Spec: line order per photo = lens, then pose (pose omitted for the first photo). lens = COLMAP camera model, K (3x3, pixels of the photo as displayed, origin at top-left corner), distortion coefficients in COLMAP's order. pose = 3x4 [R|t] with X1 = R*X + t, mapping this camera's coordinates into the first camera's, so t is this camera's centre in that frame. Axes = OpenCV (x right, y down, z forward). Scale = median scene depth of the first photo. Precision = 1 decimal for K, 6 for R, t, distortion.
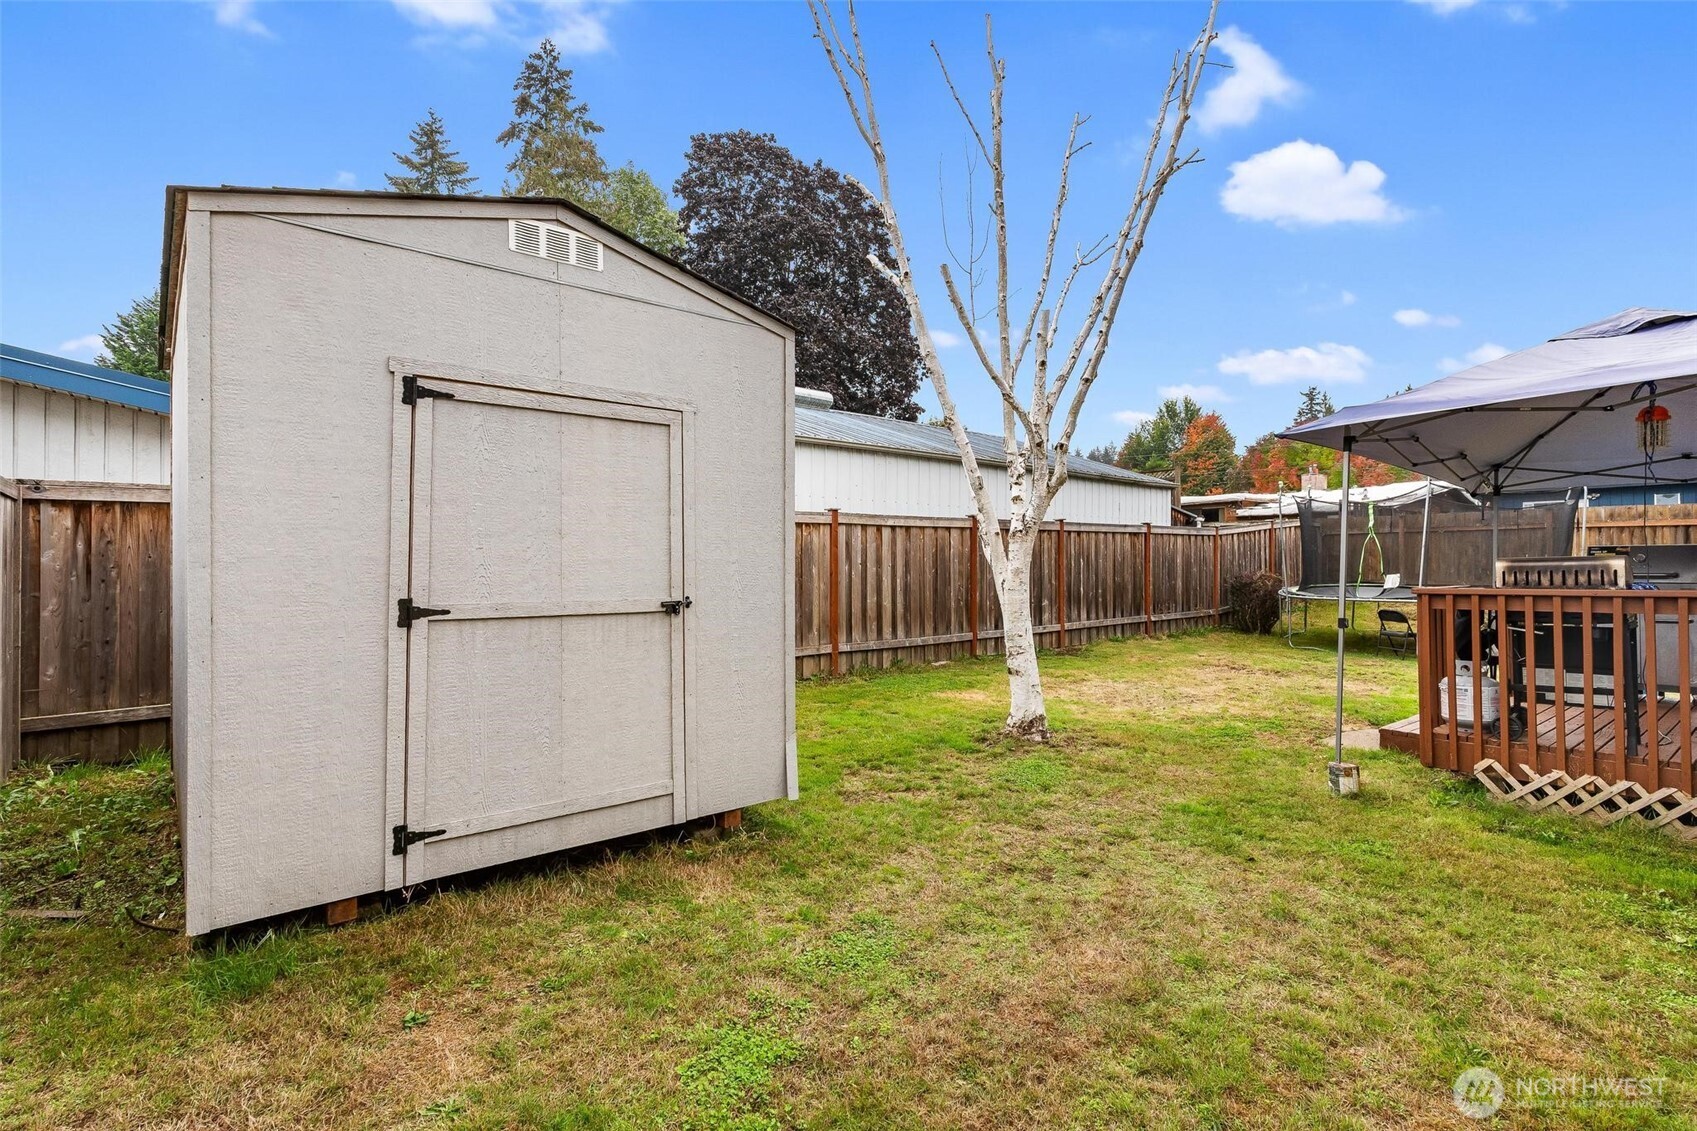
lens RADIAL K [[812.5, 0, 851.4], [0, 812.5, 562.7], [0, 0, 1]] dist [0.002382, 0.000337]
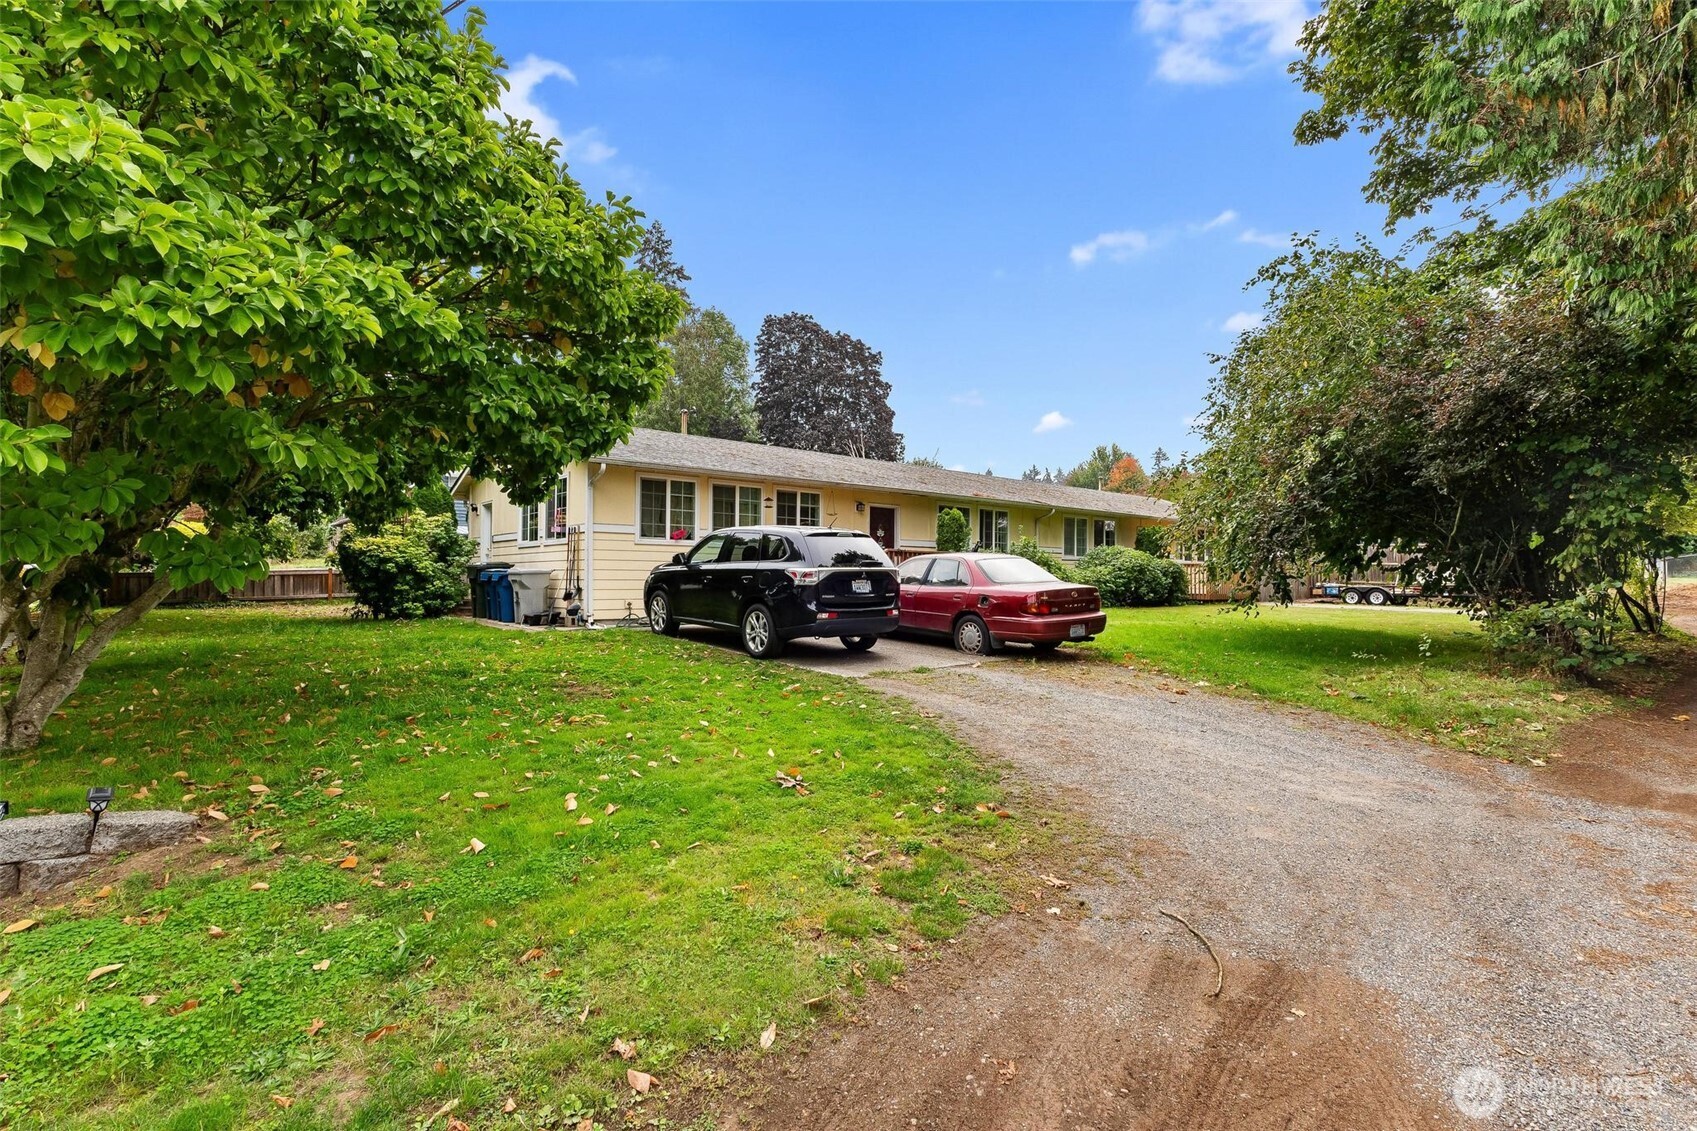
lens RADIAL K [[812.5, 0, 851.6], [0, 812.5, 552.3], [0, 0, 1]] dist [0.002382, 0.000337]
pose [[0.999963, 0.008425, 0.001735, -0.010855], [-0.008382, 0.999678, -0.023960, 0.007662], [-0.001936, 0.023944, 0.999711, -0.682280]]
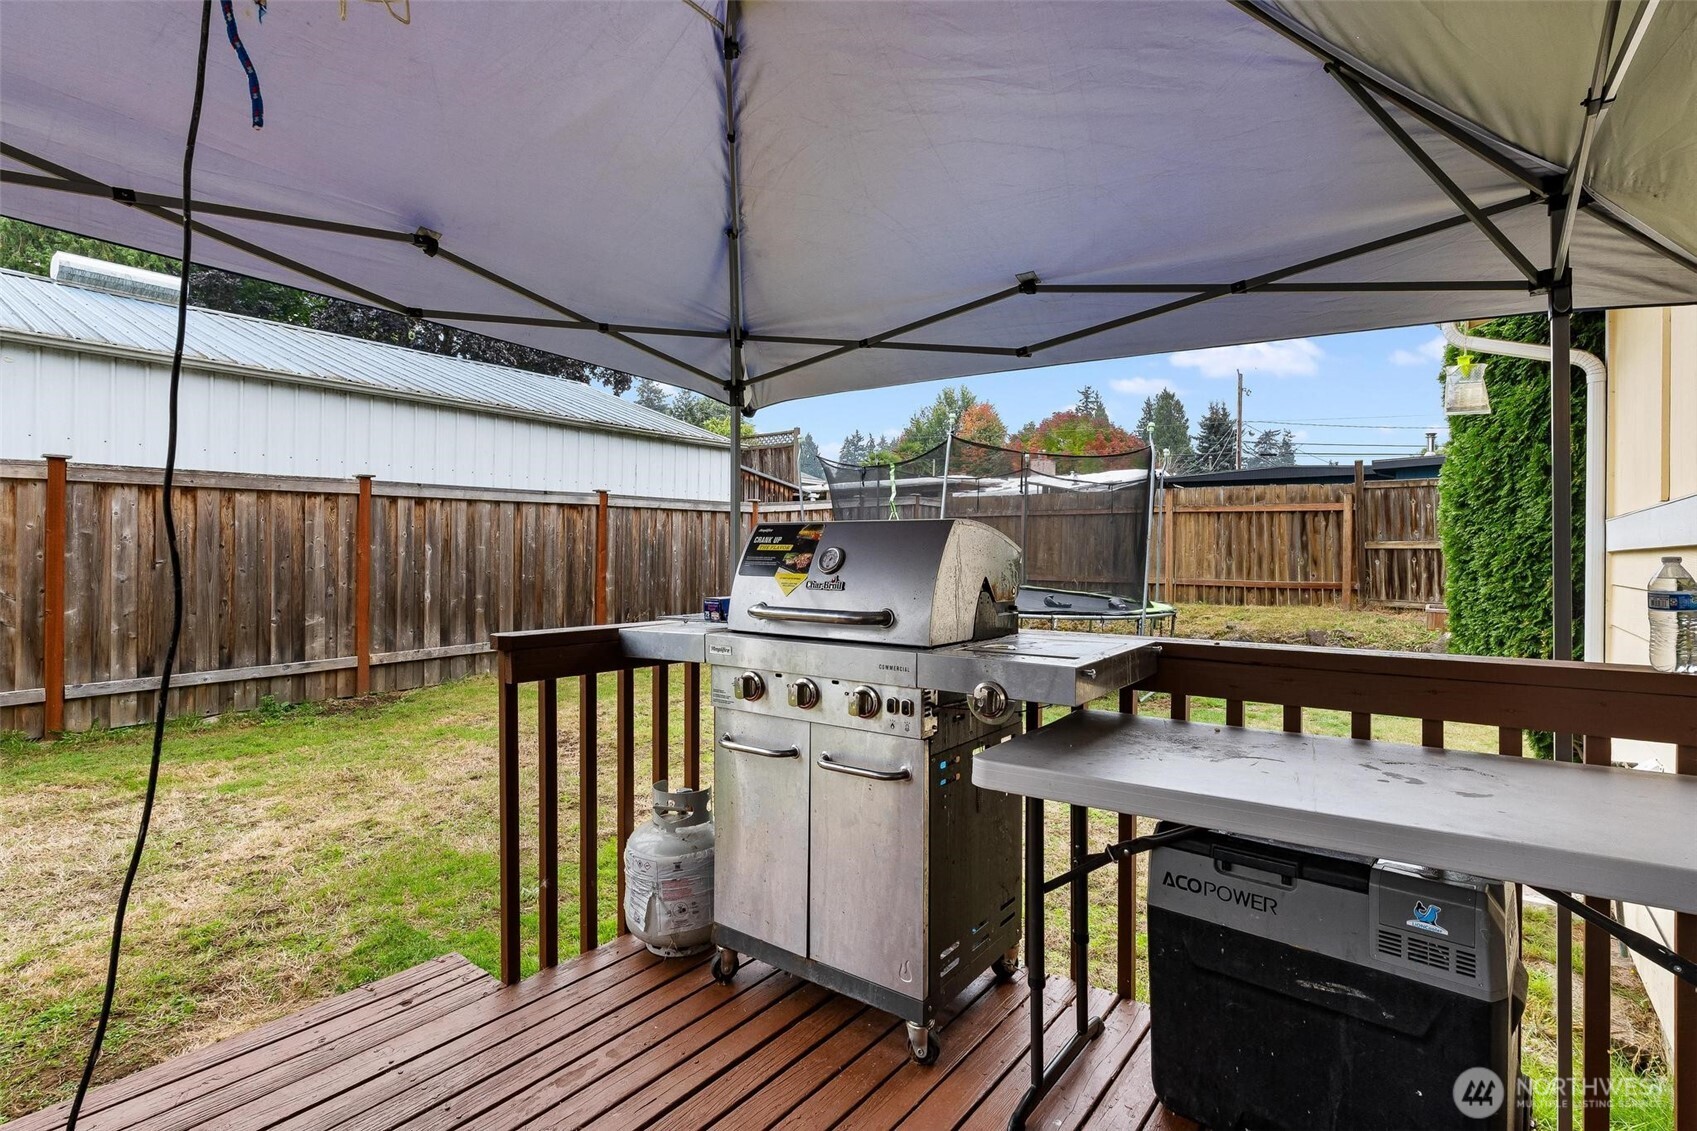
lens RADIAL K [[812.5, 0, 843.4], [0, 812.5, 550.6], [0, 0, 1]] dist [0.002382, 0.000337]
pose [[0.977410, 0.010572, 0.211088, 0.132171], [-0.011734, 0.999922, 0.004254, -0.001719], [-0.211026, -0.006634, 0.977458, 0.100257]]
